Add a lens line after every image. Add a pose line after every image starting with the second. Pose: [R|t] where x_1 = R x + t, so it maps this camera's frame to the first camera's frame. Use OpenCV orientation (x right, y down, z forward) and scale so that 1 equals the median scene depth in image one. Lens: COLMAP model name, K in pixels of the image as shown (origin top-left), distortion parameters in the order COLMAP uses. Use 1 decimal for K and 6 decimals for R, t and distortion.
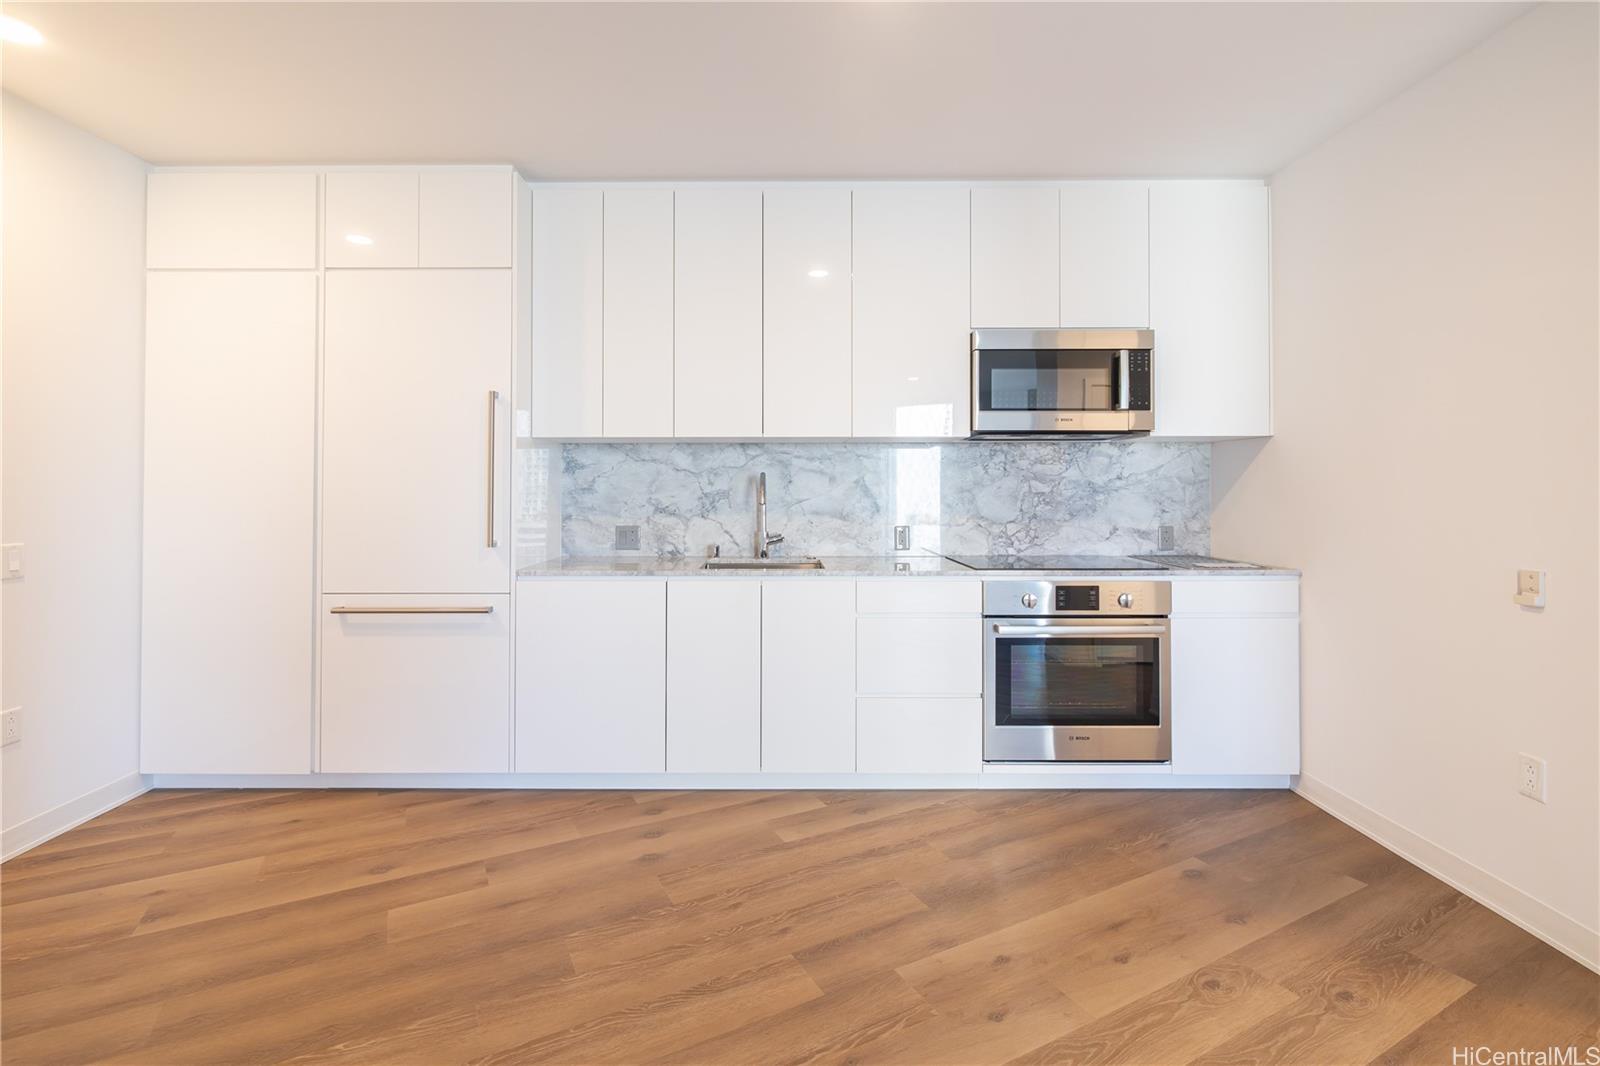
lens RADIAL K [[735.9, 0, 796.6], [0, 735.9, 483.5], [0, 0, 1]] dist [-0.000388, 0.000112]
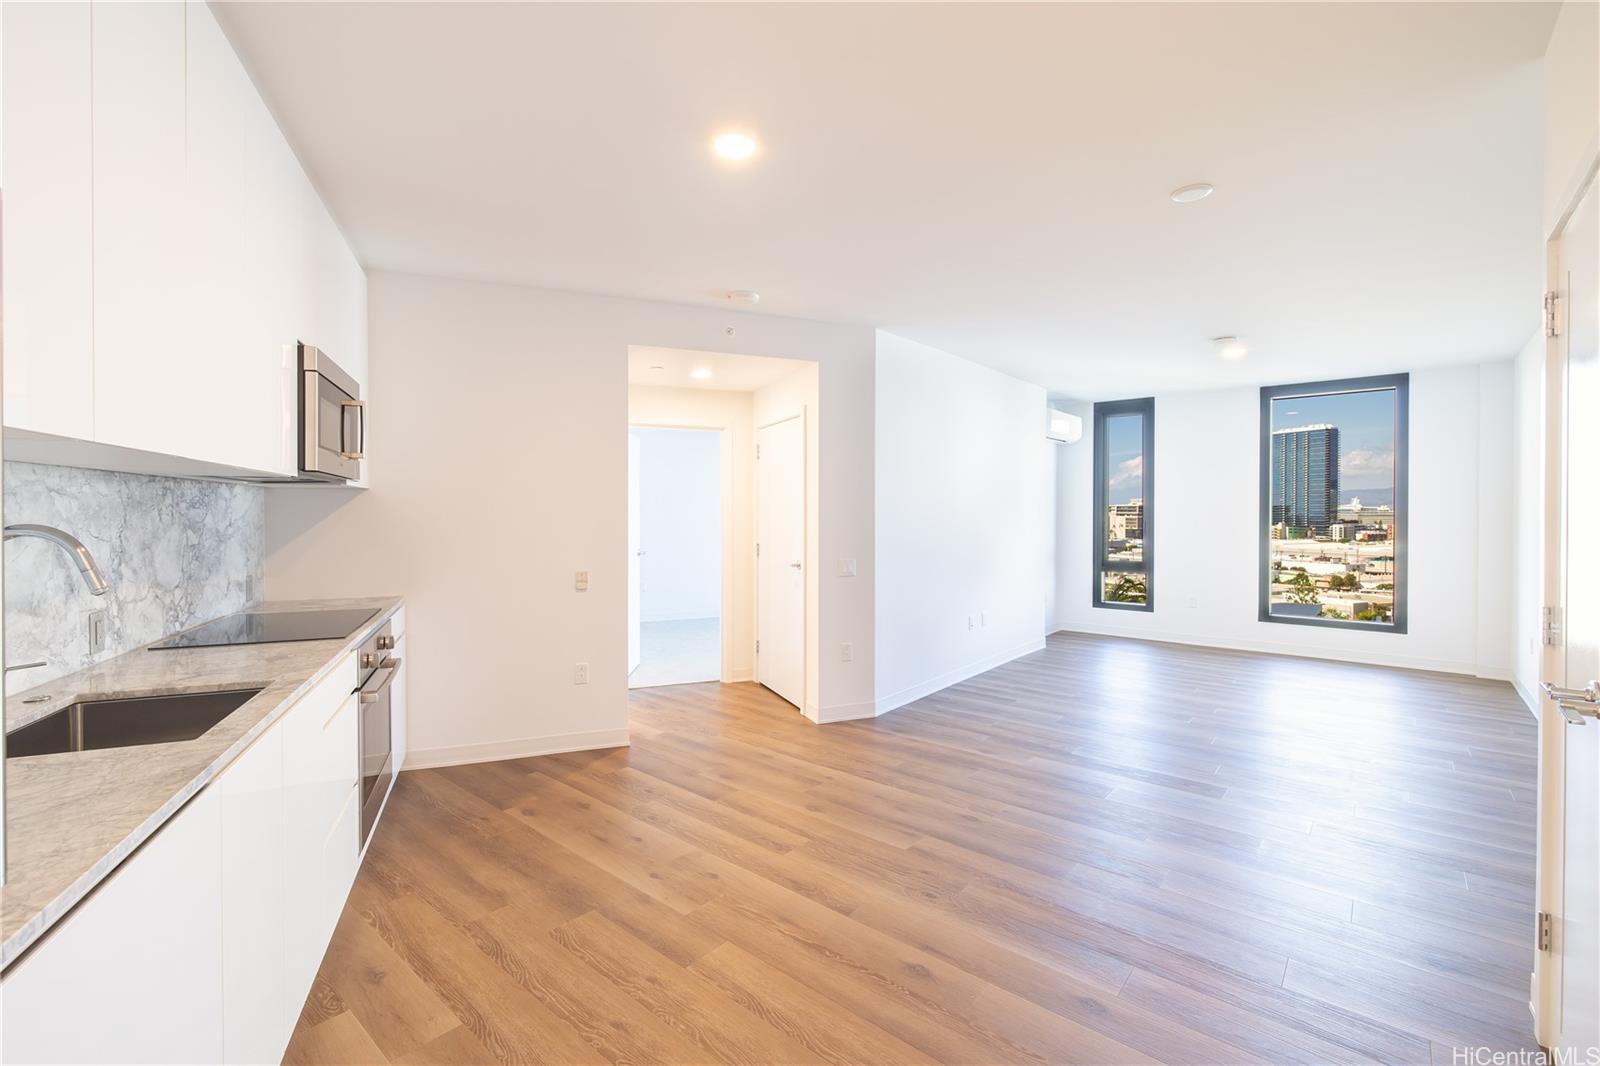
lens RADIAL K [[687.2, 0, 777.1], [0, 687.2, 528.7], [0, 0, 1]] dist [-0.001851, -0.000185]
pose [[-0.355202, -0.019977, 0.934576, -0.632102], [-0.007516, 0.999800, 0.018514, -0.025786], [-0.934760, -0.000448, -0.355281, 0.776763]]
